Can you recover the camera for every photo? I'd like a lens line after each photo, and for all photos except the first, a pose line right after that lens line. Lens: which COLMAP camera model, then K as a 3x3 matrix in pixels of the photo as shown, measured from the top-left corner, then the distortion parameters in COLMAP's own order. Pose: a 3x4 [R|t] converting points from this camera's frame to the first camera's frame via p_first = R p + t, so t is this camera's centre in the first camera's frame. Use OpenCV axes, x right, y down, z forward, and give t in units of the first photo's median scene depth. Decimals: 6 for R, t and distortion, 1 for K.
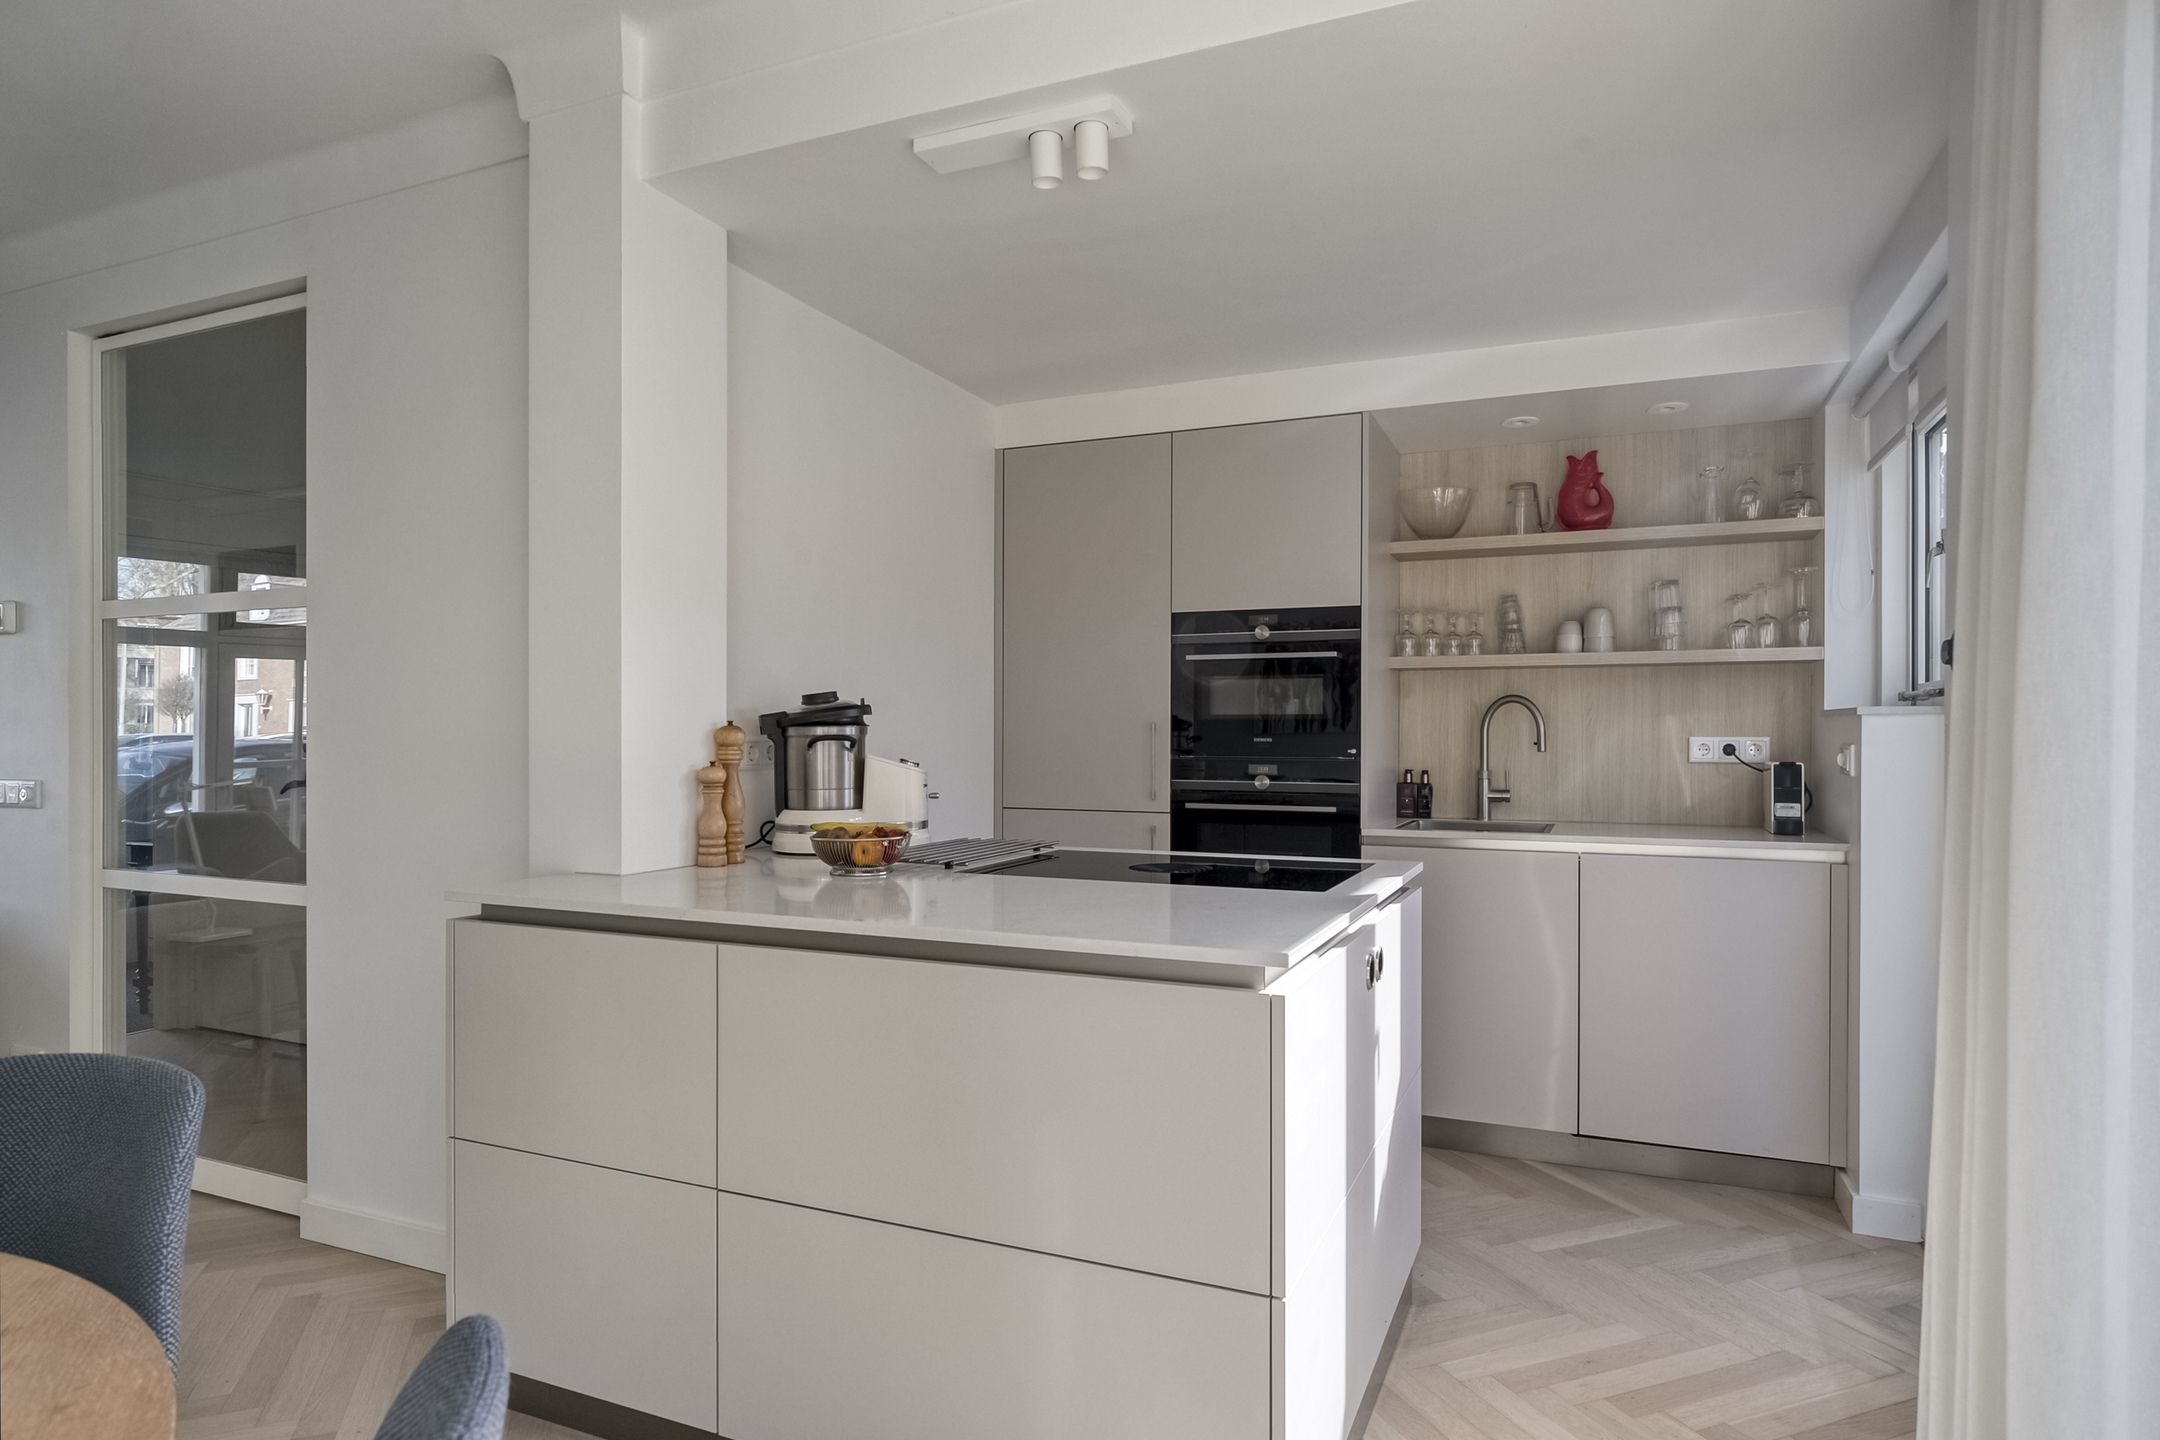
lens RADIAL K [[1224.7, 0, 1085.1], [0, 1224.7, 733.8], [0, 0, 1]] dist [0.000901, 0.000961]
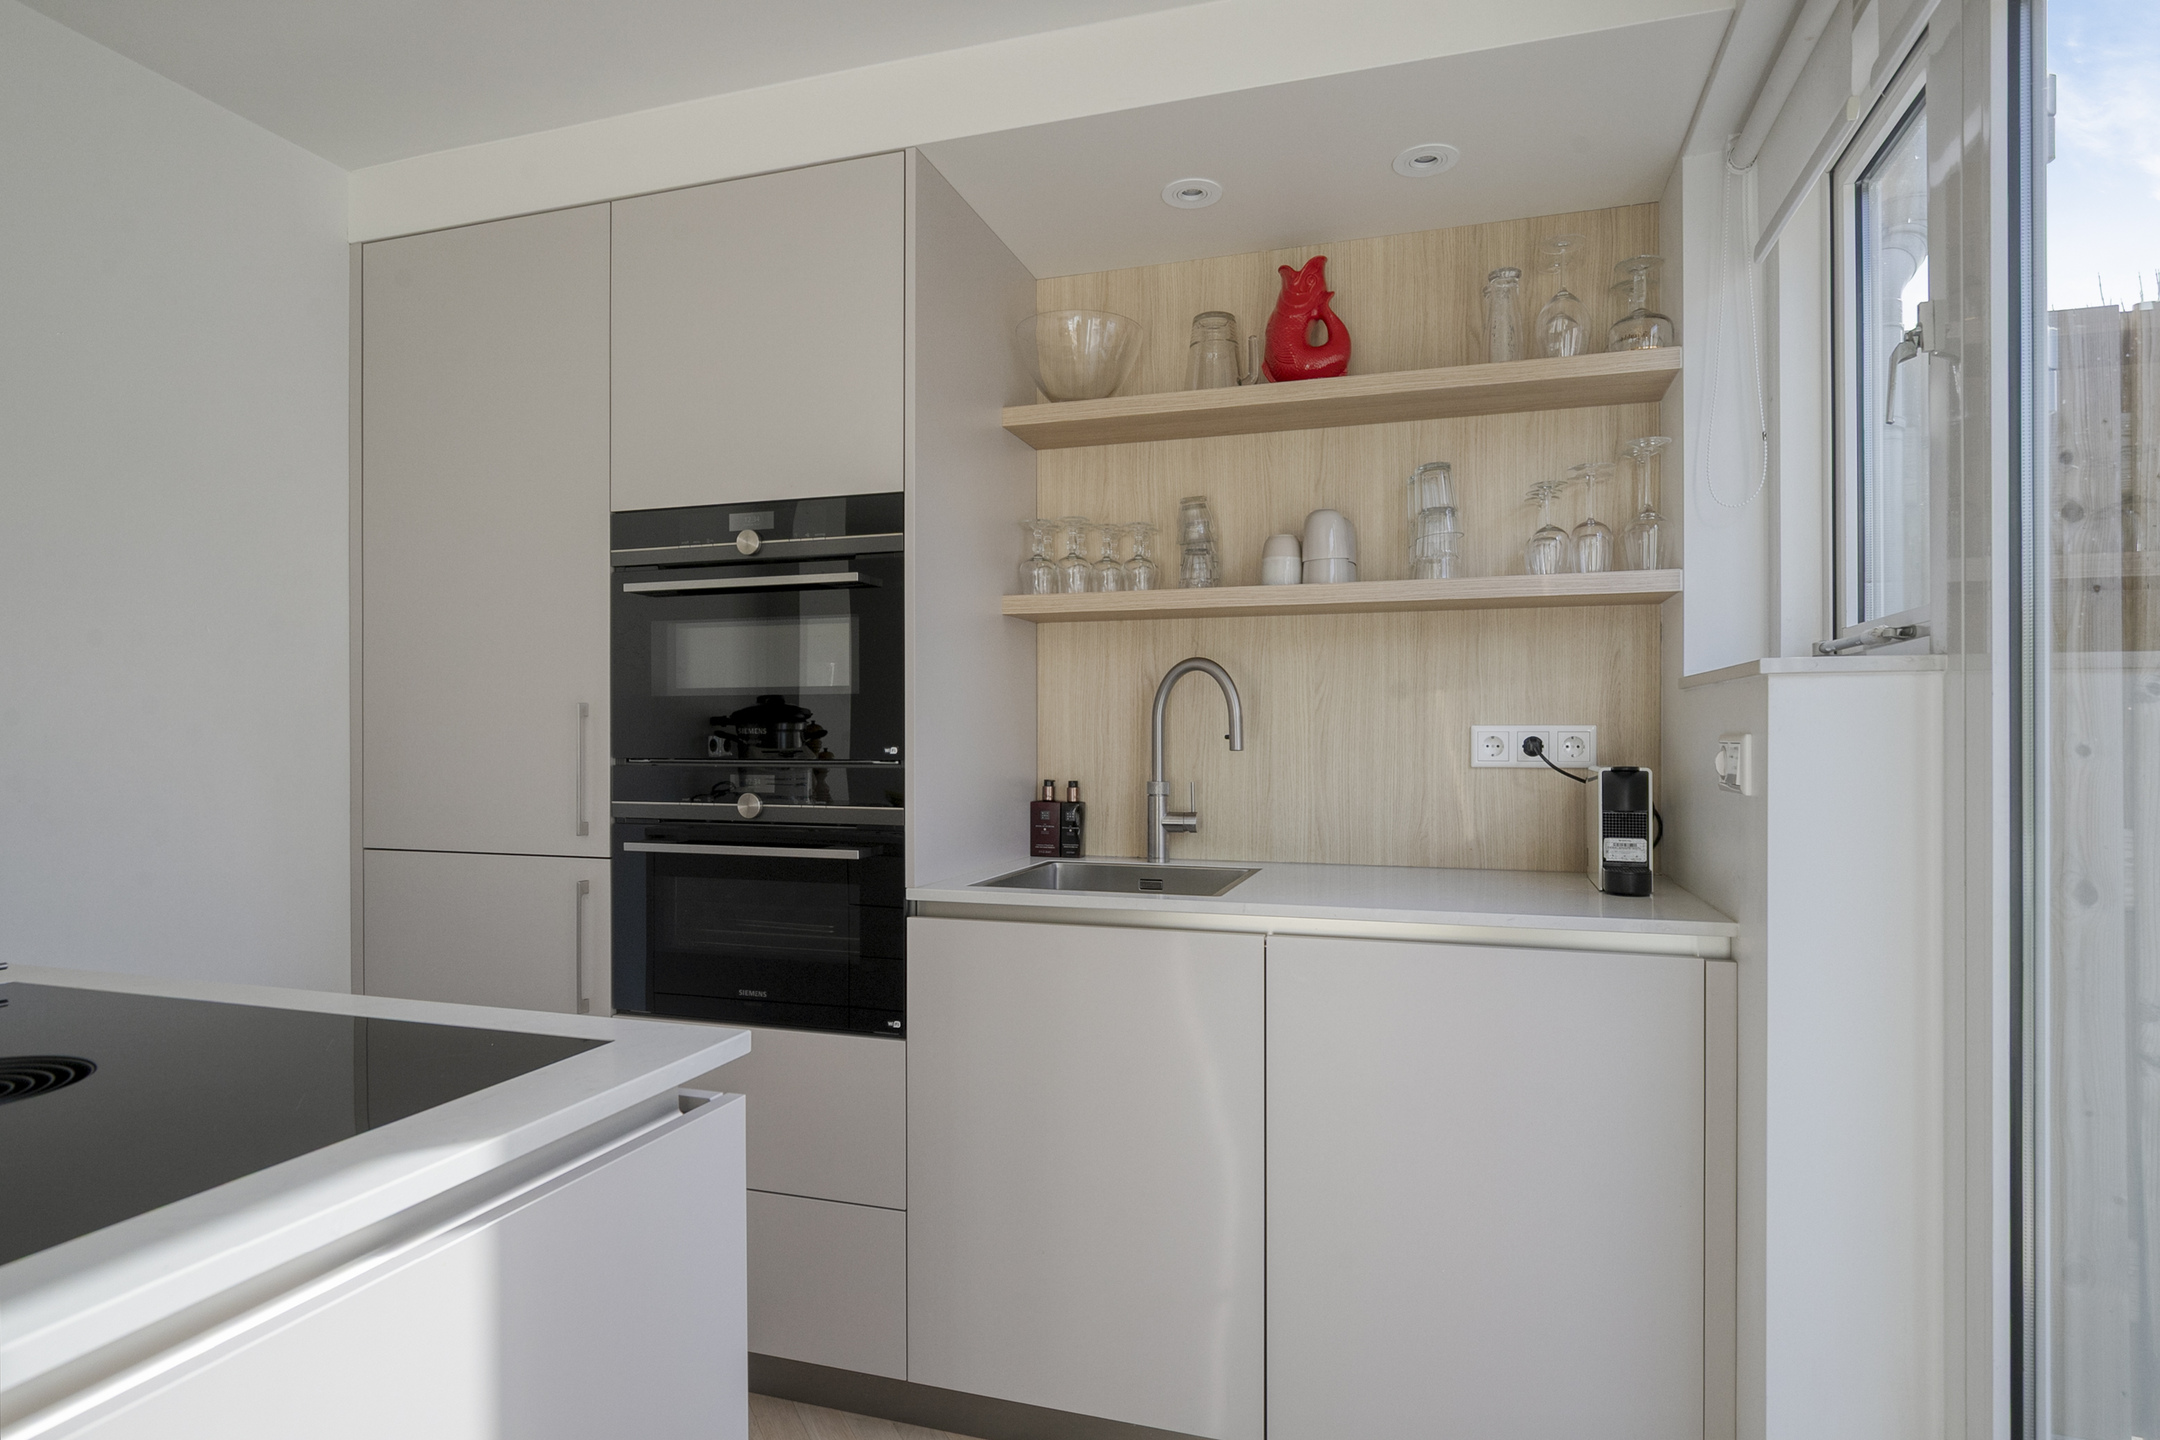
lens RADIAL K [[1199.0, 0, 1083.5], [0, 1199.0, 728.3], [0, 0, 1]] dist [-0.001592, -0.000177]
pose [[0.994709, -0.001302, 0.102727, 0.242809], [0.001852, 0.999984, -0.005254, 0.006813], [-0.102718, 0.005416, 0.994696, 0.431059]]
